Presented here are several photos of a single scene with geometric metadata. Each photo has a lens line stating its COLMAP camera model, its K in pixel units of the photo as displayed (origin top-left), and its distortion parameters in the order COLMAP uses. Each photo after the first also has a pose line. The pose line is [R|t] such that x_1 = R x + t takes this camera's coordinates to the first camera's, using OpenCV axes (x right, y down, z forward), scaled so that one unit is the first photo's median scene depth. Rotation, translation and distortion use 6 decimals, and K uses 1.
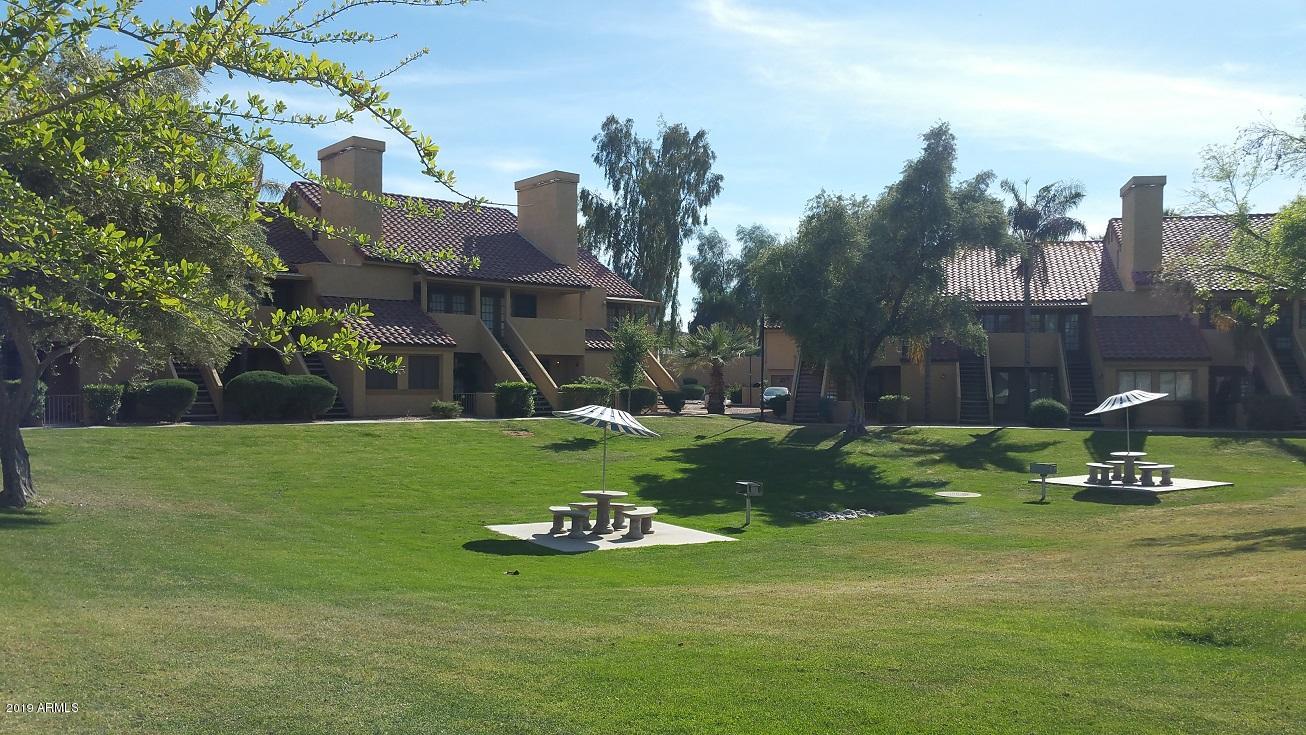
lens RADIAL K [[1016.0, 0, 659.3], [0, 1016.0, 370.5], [0, 0, 1]] dist [0.015685, -0.011436]
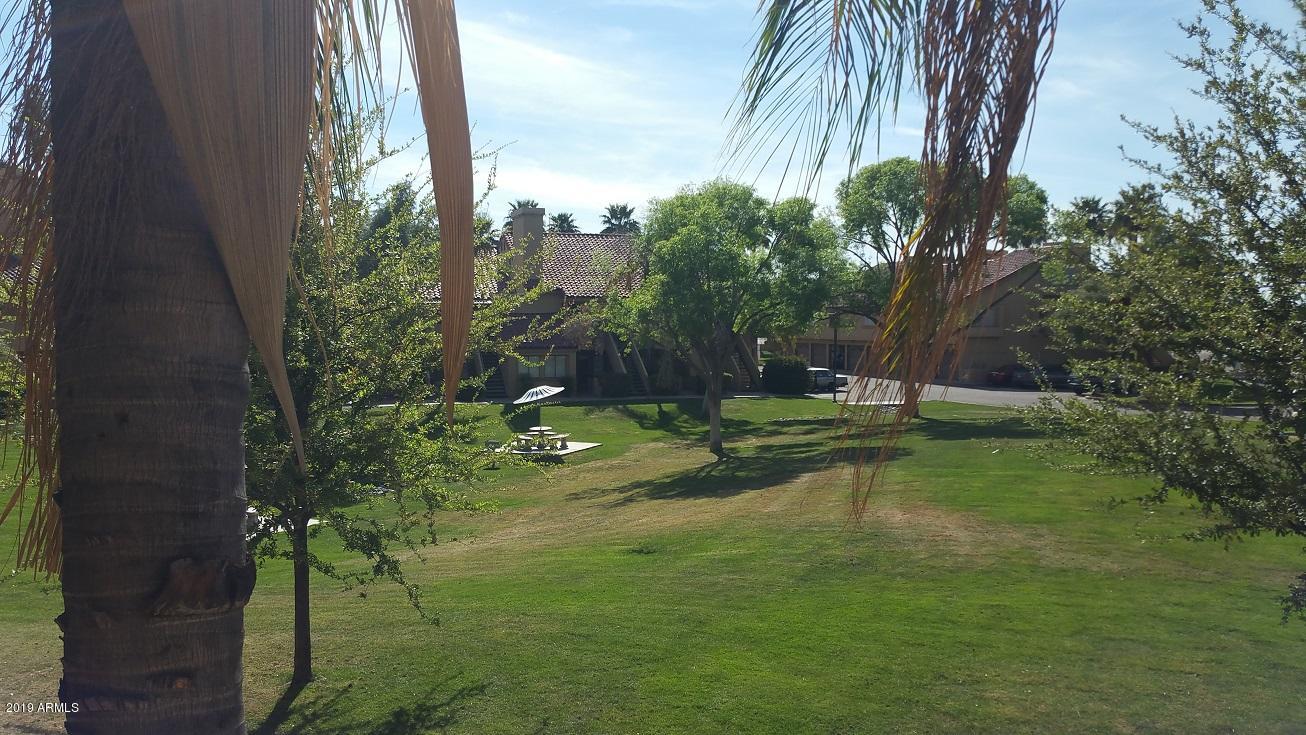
lens RADIAL K [[1016.0, 0, 652.0], [0, 1016.0, 368.2], [0, 0, 1]] dist [0.015685, -0.011436]
pose [[0.824600, -0.042868, 0.564090, -0.245050], [0.007430, 0.997859, 0.064972, -0.103659], [-0.565667, -0.049384, 0.823153, -0.317136]]
